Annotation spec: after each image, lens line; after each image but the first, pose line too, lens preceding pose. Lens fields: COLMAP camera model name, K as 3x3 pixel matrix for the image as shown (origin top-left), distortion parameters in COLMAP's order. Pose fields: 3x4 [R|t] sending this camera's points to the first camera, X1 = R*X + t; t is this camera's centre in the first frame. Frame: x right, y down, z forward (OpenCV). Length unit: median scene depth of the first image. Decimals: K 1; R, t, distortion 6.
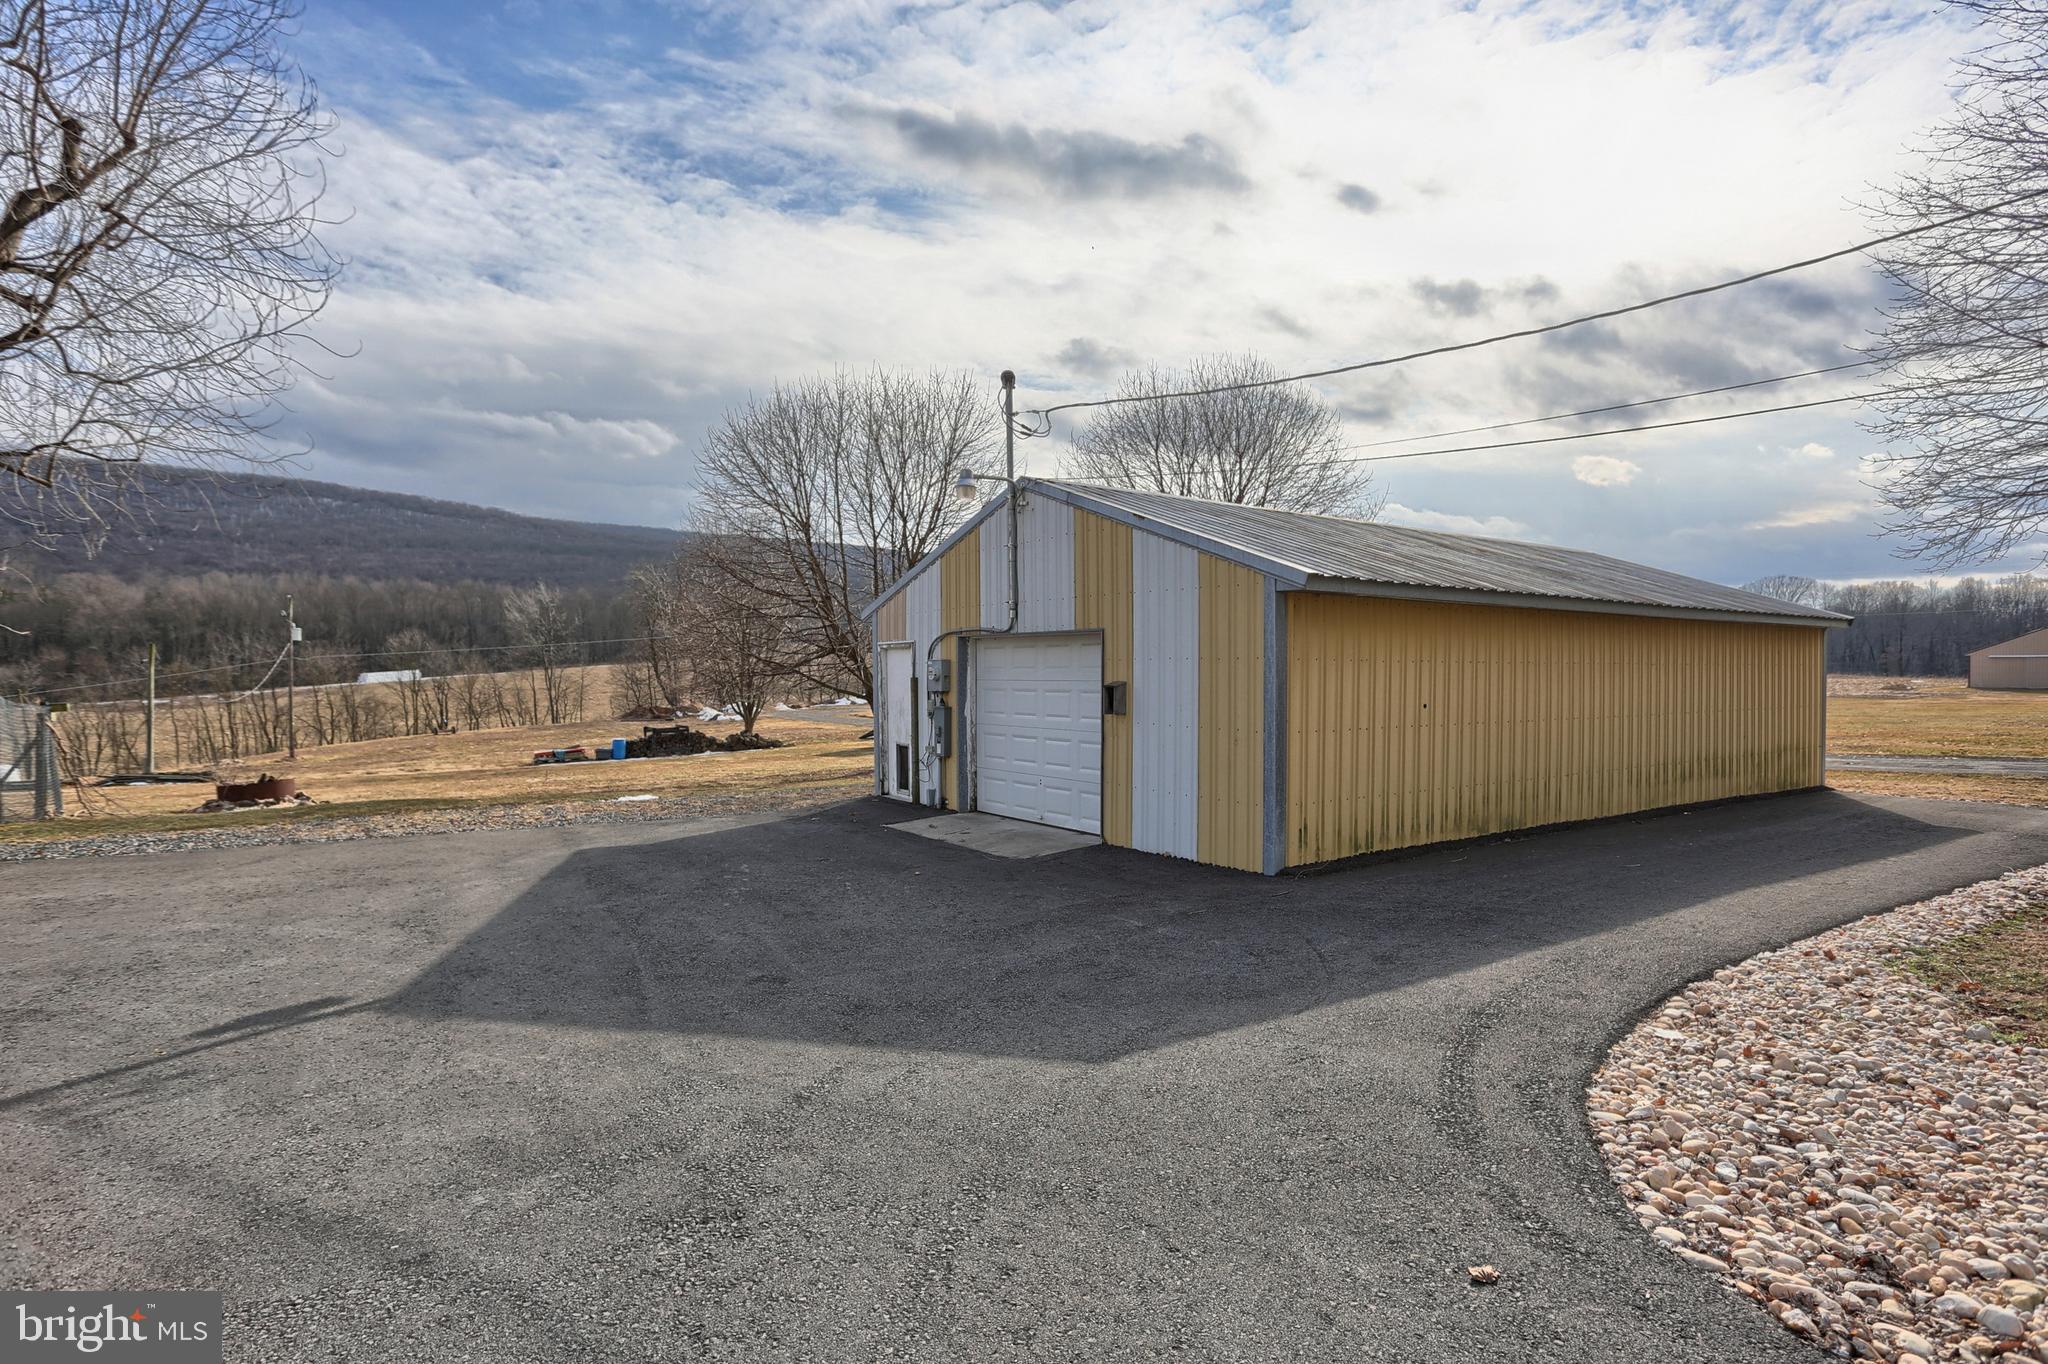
lens RADIAL K [[1062.1, 0, 1028.3], [0, 1062.1, 681.6], [0, 0, 1]] dist [-0.035659, 0.001036]
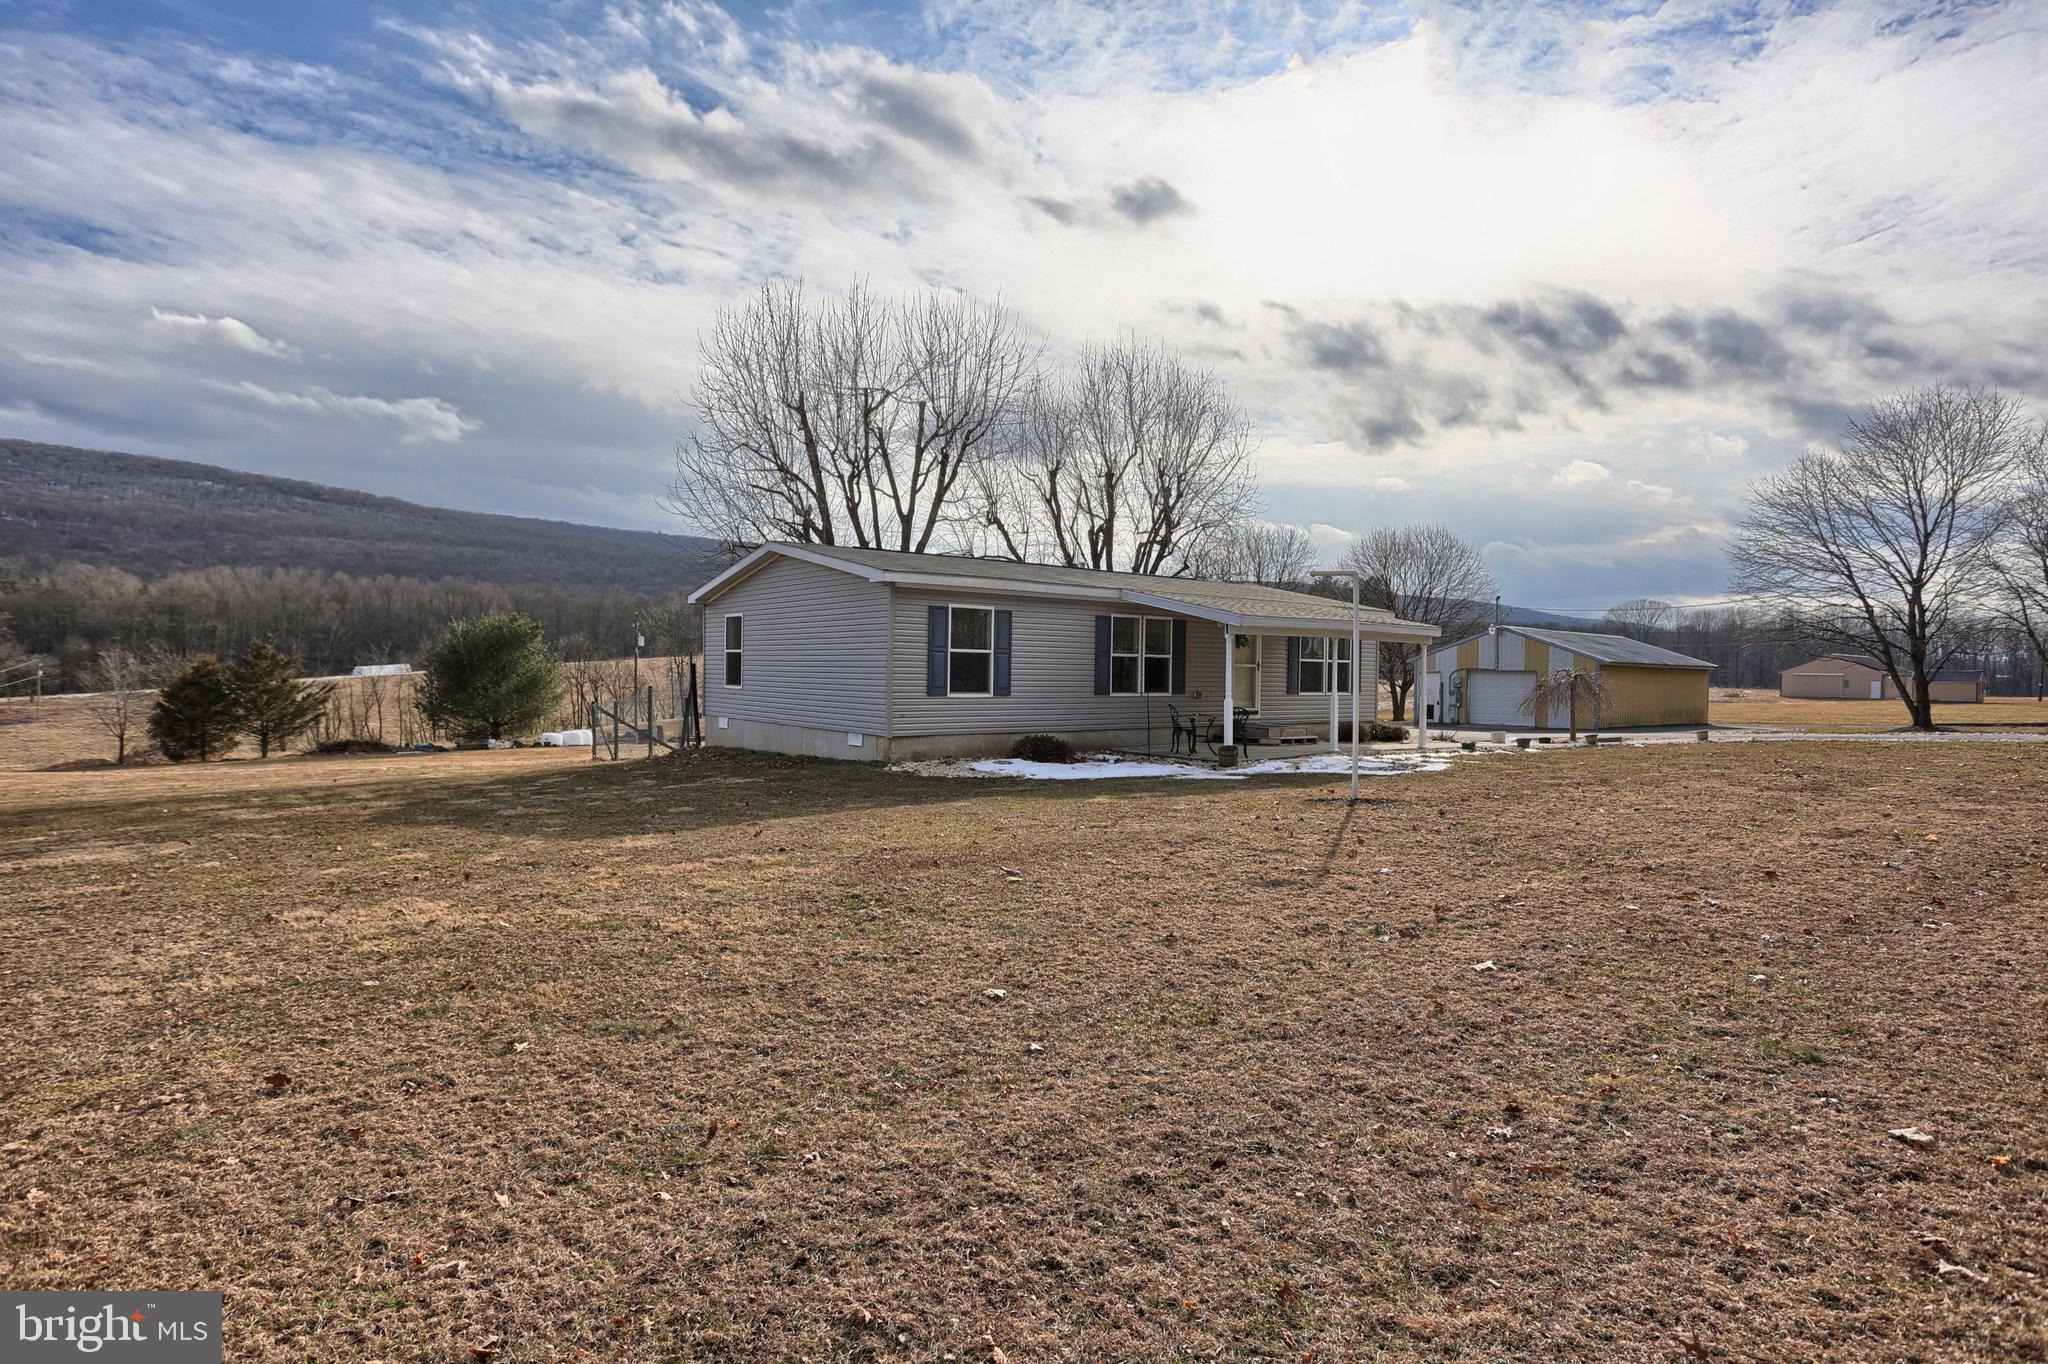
lens RADIAL K [[1062.1, 0, 1030.7], [0, 1062.1, 679.1], [0, 0, 1]] dist [-0.035659, 0.001036]
pose [[0.994449, 0.013642, 0.104328, -0.257778], [-0.013223, 0.999901, -0.004708, 0.002570], [-0.104382, 0.003302, 0.994532, -0.310698]]
